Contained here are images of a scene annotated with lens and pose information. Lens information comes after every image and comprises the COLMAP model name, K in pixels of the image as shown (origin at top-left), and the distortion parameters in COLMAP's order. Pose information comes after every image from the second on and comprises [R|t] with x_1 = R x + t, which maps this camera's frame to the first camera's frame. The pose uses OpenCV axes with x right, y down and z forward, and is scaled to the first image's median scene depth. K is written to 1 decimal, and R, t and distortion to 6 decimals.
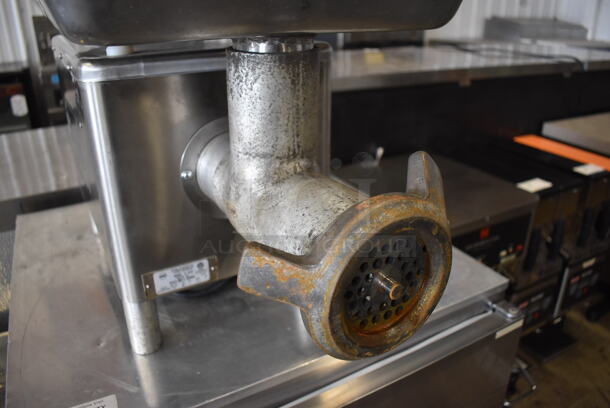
lens RADIAL K [[468.5, 0, 305.0], [0, 468.5, 204.0], [0, 0, 1]] dist [-0.114747, 0.017043]
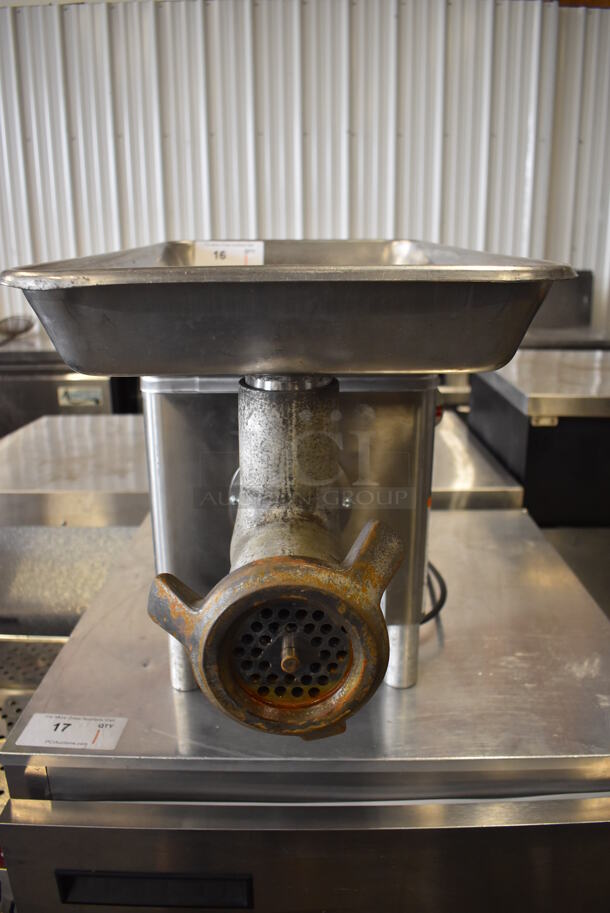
lens RADIAL K [[701.3, 0, 305.0], [0, 701.3, 456.5], [0, 0, 1]] dist [-0.114747, 0.017043]
pose [[0.866442, 0.139914, -0.479274, 0.576913], [-0.199770, 0.976894, -0.075966, -0.078571], [0.457571, 0.161564, 0.874372, -0.170068]]
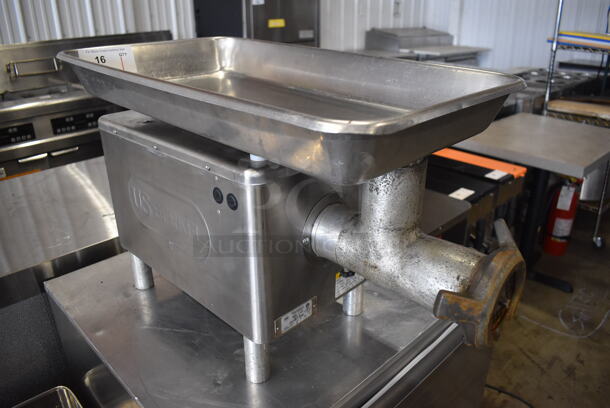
lens RADIAL K [[468.5, 0, 305.0], [0, 468.5, 204.0], [0, 0, 1]] dist [-0.114747, 0.017043]
pose [[0.964151, -0.108869, 0.241993, -0.651245], [0.111650, 0.993745, 0.002237, -0.195264], [-0.240723, 0.024861, 0.970275, -0.351477]]
